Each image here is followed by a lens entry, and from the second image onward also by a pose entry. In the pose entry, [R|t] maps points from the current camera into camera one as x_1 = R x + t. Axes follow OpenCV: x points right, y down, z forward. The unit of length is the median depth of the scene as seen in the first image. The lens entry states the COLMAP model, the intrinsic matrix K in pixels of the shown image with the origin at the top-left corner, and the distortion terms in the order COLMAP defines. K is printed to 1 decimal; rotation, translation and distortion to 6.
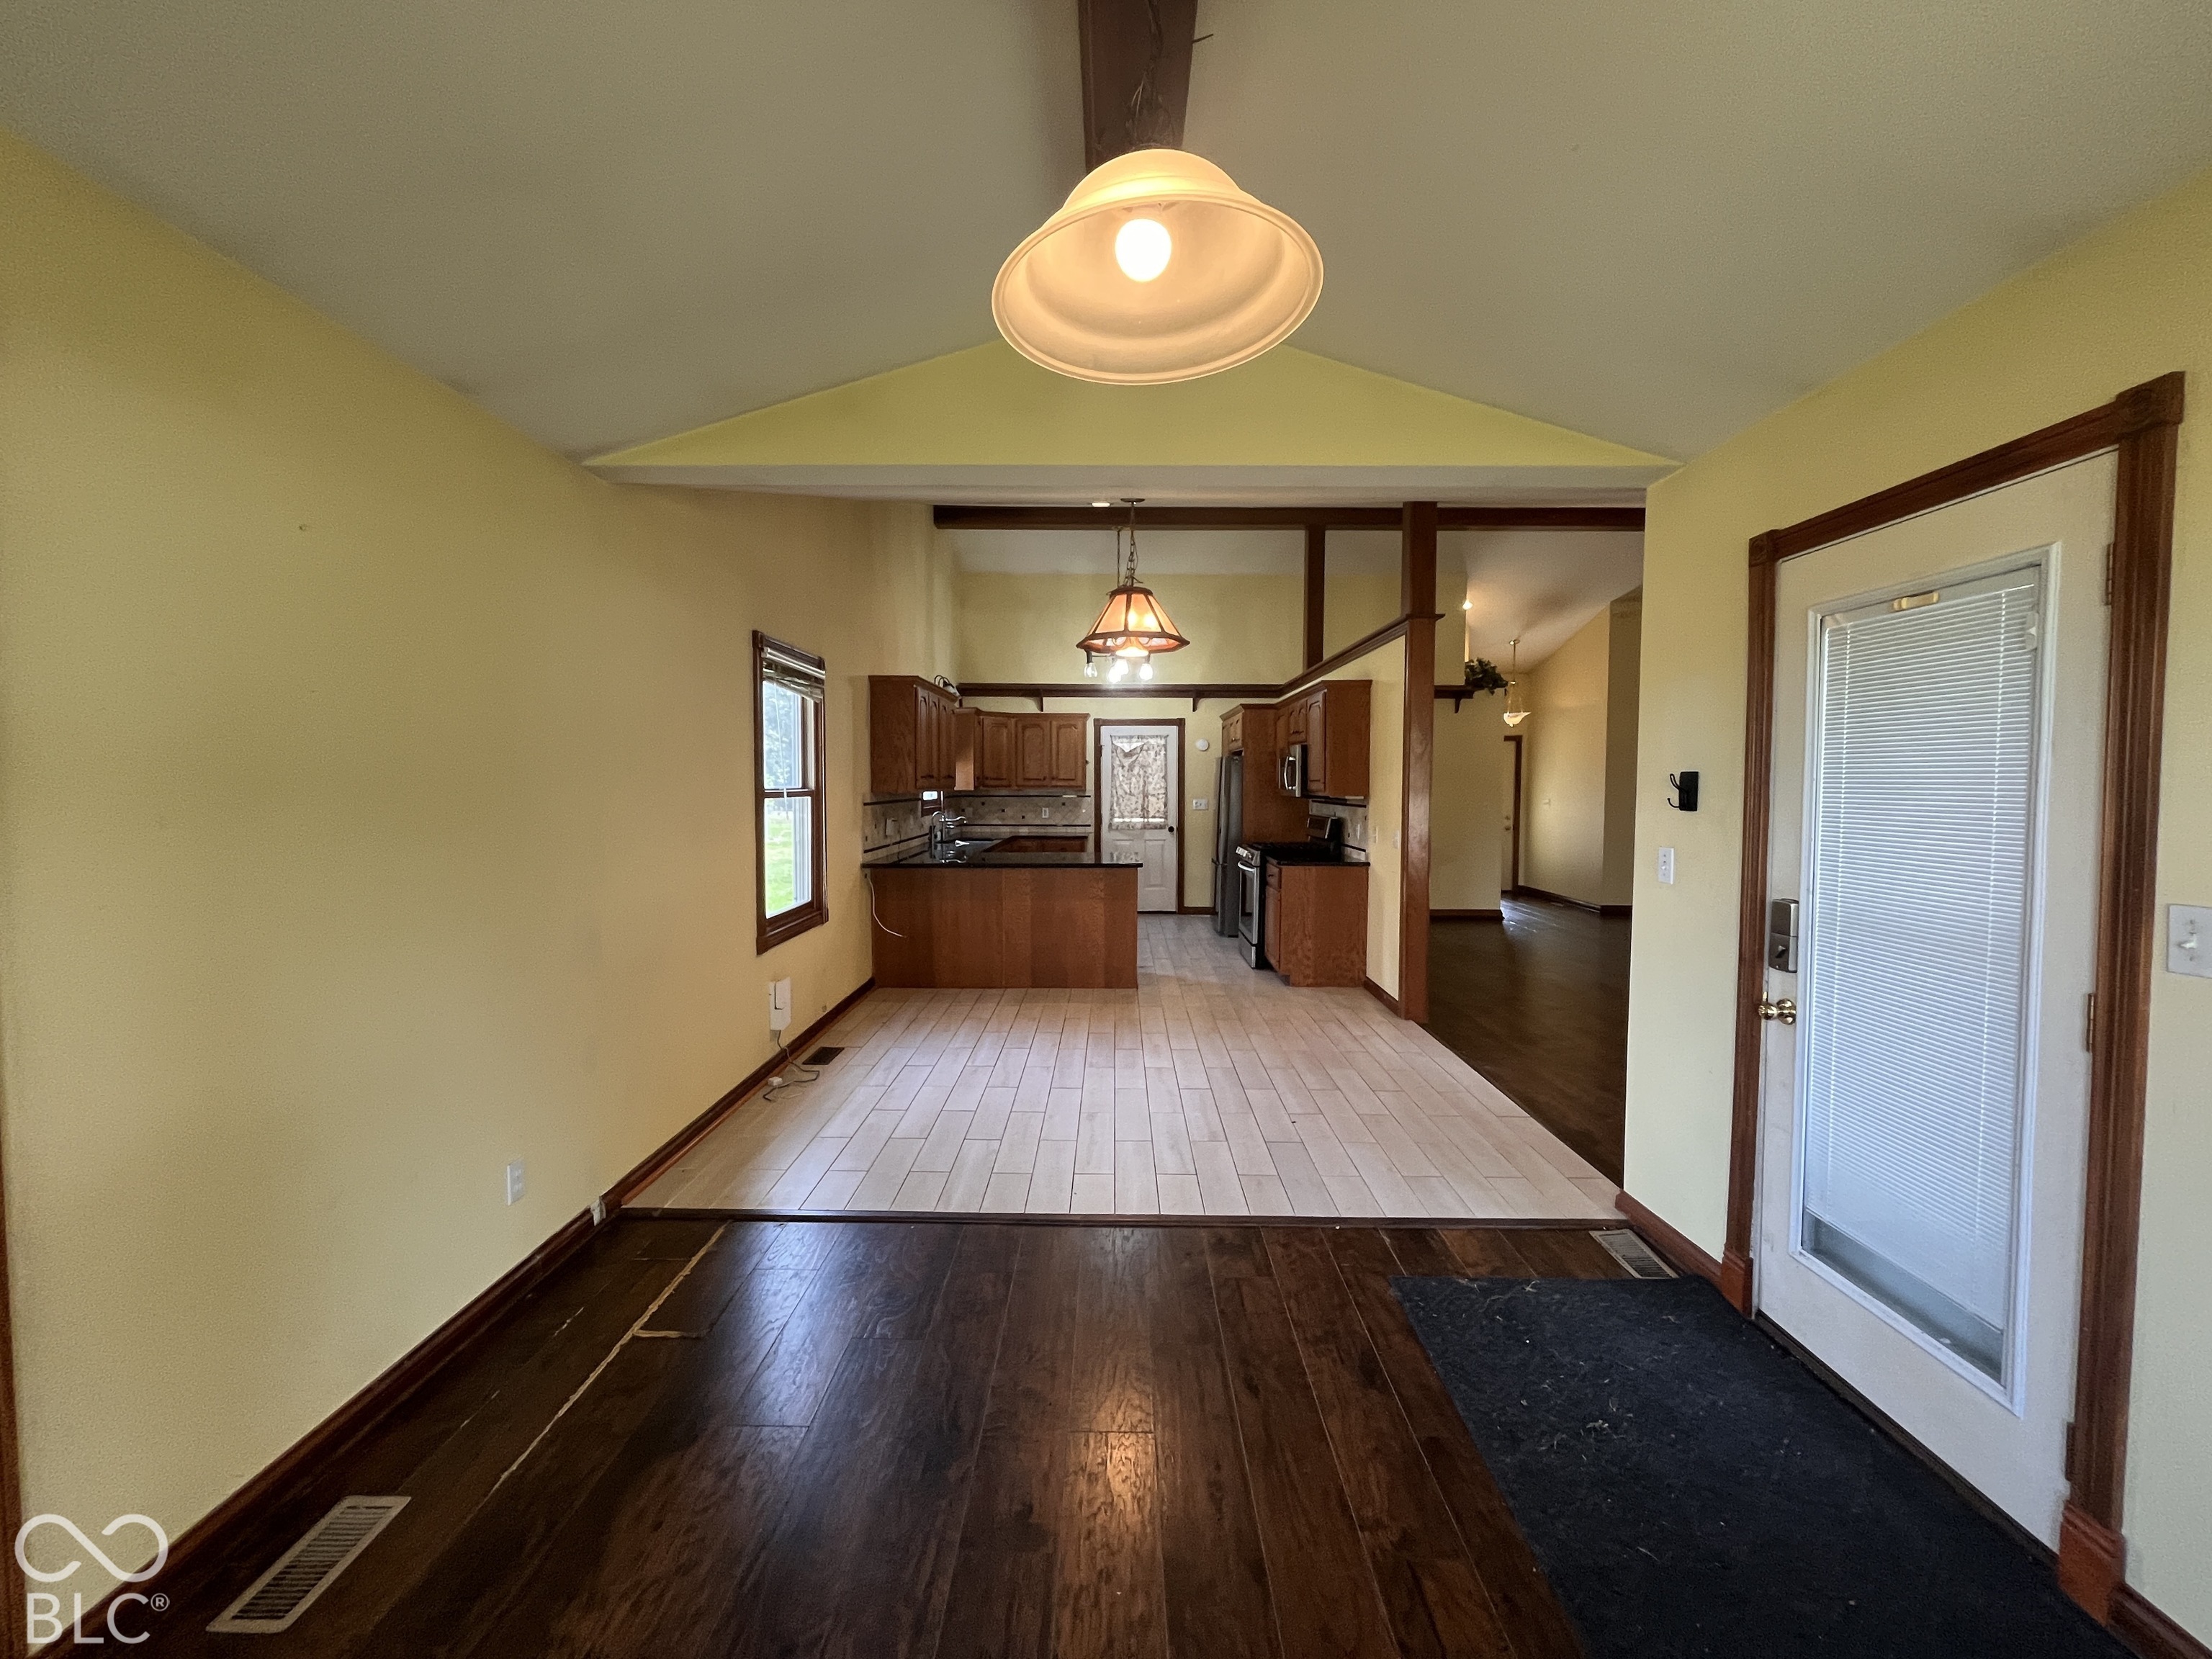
lens RADIAL K [[897.1, 0, 1111.5], [0, 897.1, 820.9], [0, 0, 1]] dist [0.000062, -0.000941]
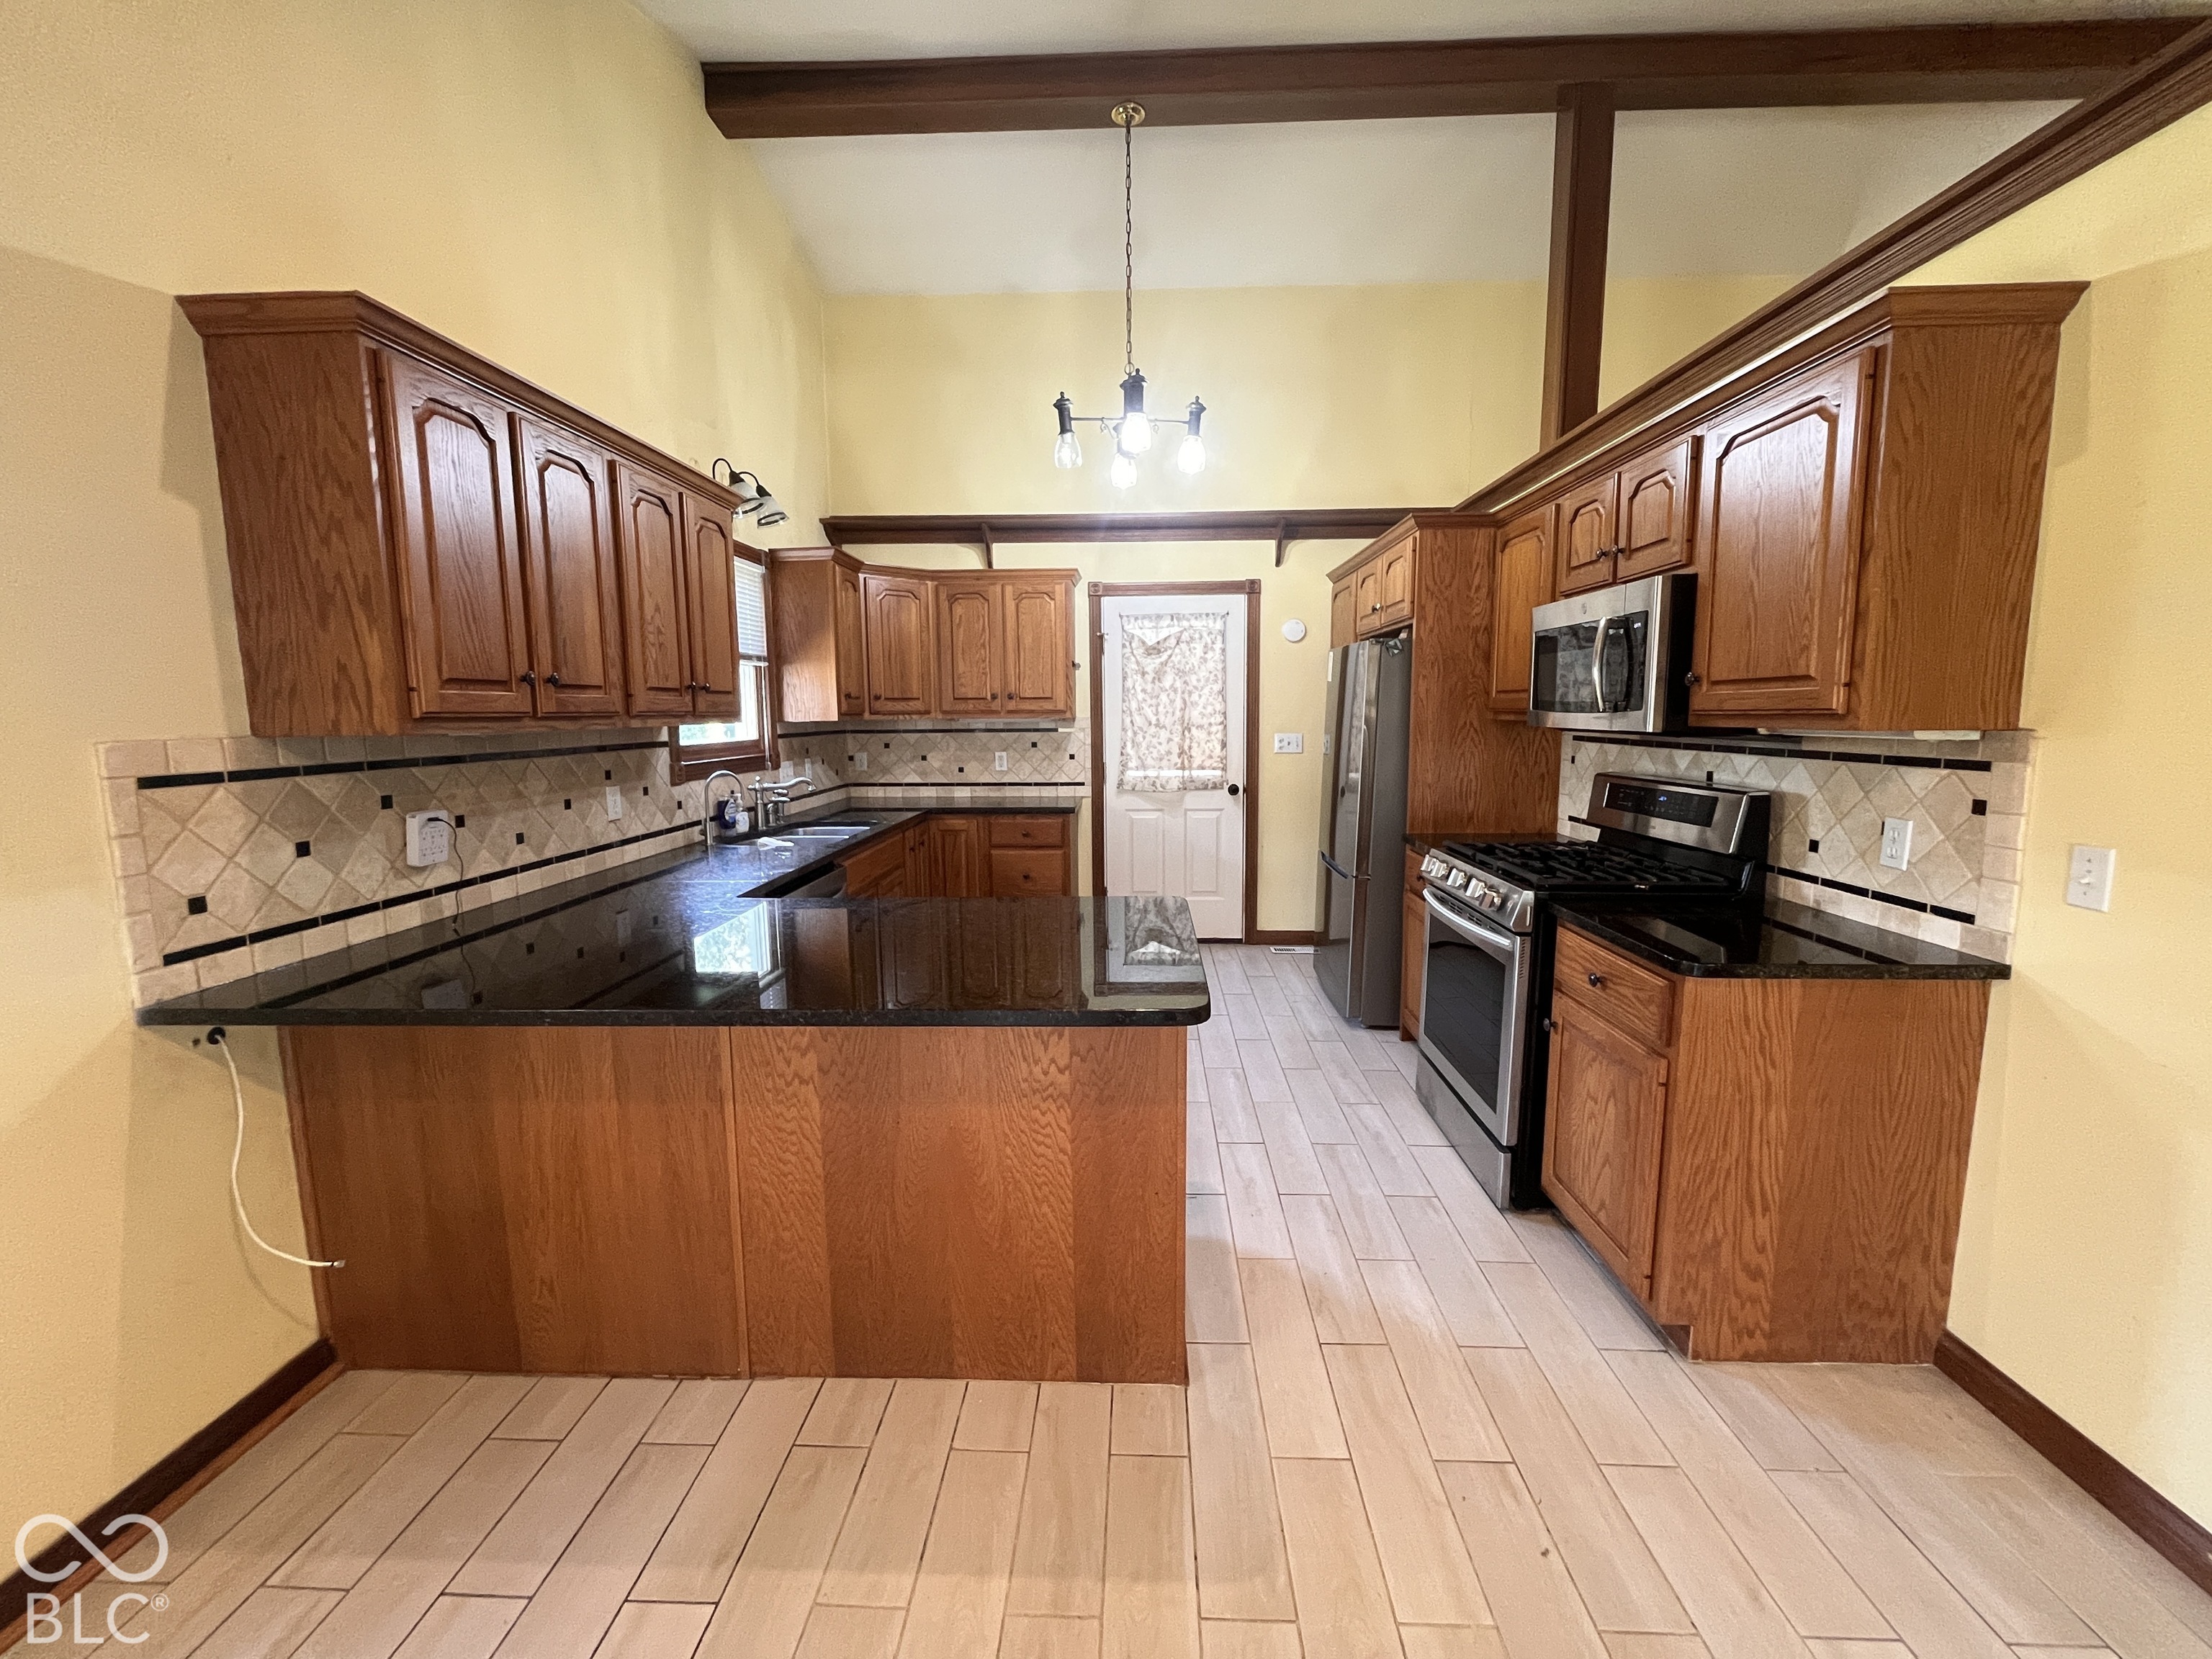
lens RADIAL K [[897.1, 0, 1107.0], [0, 897.1, 827.7], [0, 0, 1]] dist [0.000062, -0.000941]
pose [[0.999363, -0.006320, -0.035131, 0.009320], [0.009363, 0.996153, 0.087130, -0.015930], [0.034445, -0.087403, 0.995577, 0.469112]]
